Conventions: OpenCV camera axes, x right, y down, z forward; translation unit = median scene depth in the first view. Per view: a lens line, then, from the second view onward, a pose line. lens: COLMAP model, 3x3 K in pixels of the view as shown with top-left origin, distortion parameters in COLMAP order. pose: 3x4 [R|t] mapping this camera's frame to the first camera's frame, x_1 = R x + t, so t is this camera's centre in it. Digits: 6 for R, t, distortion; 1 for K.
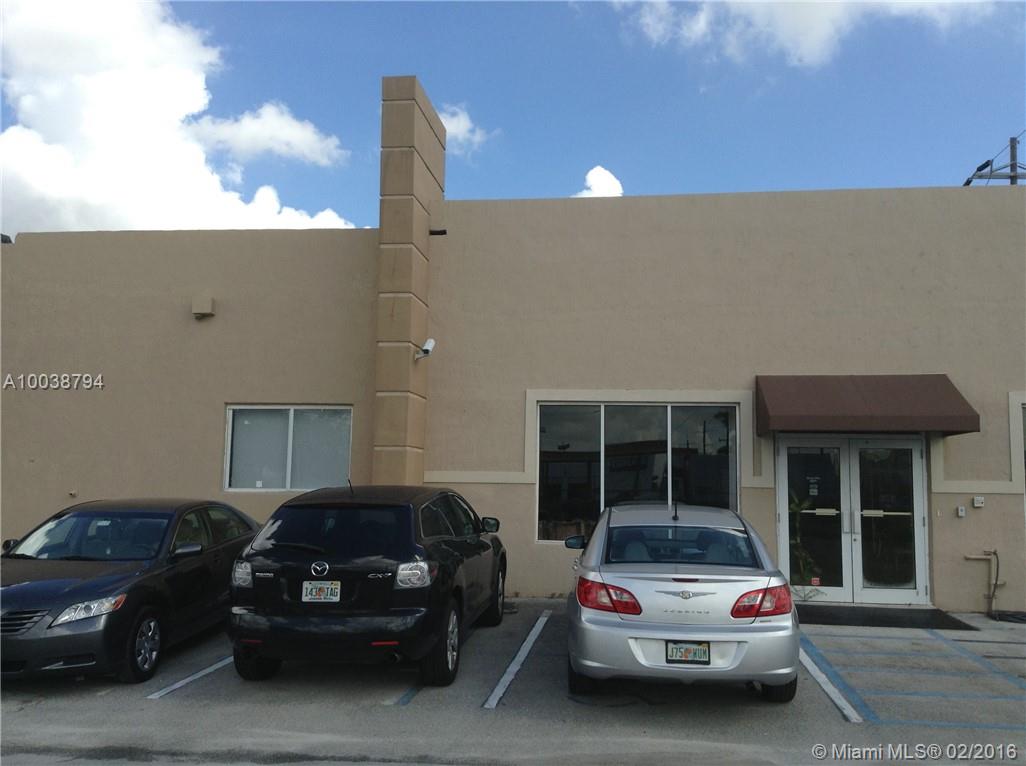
lens RADIAL K [[938.2, 0, 513.0], [0, 938.2, 383.0], [0, 0, 1]] dist [0.195207, -0.391013]
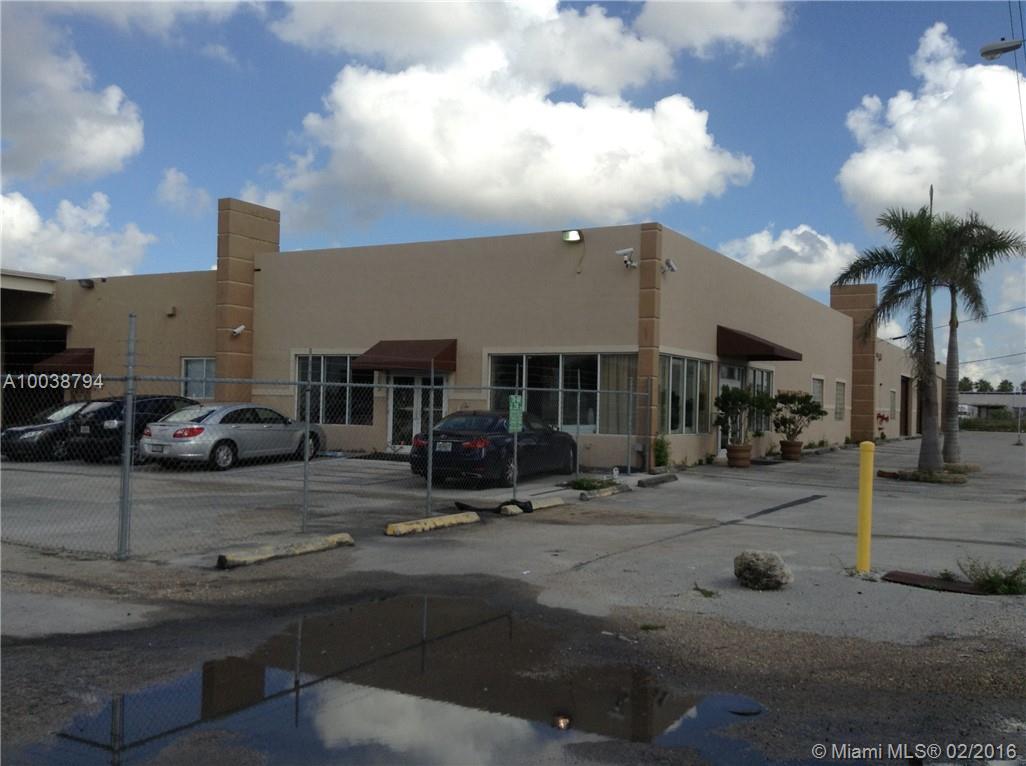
lens RADIAL K [[938.2, 0, 513.0], [0, 938.2, 383.0], [0, 0, 1]] dist [0.195207, -0.391013]
pose [[0.922638, -0.003719, -0.385649, 1.280648], [0.036913, 0.996214, 0.078704, -0.064308], [0.383897, -0.086851, 0.919282, -0.714261]]
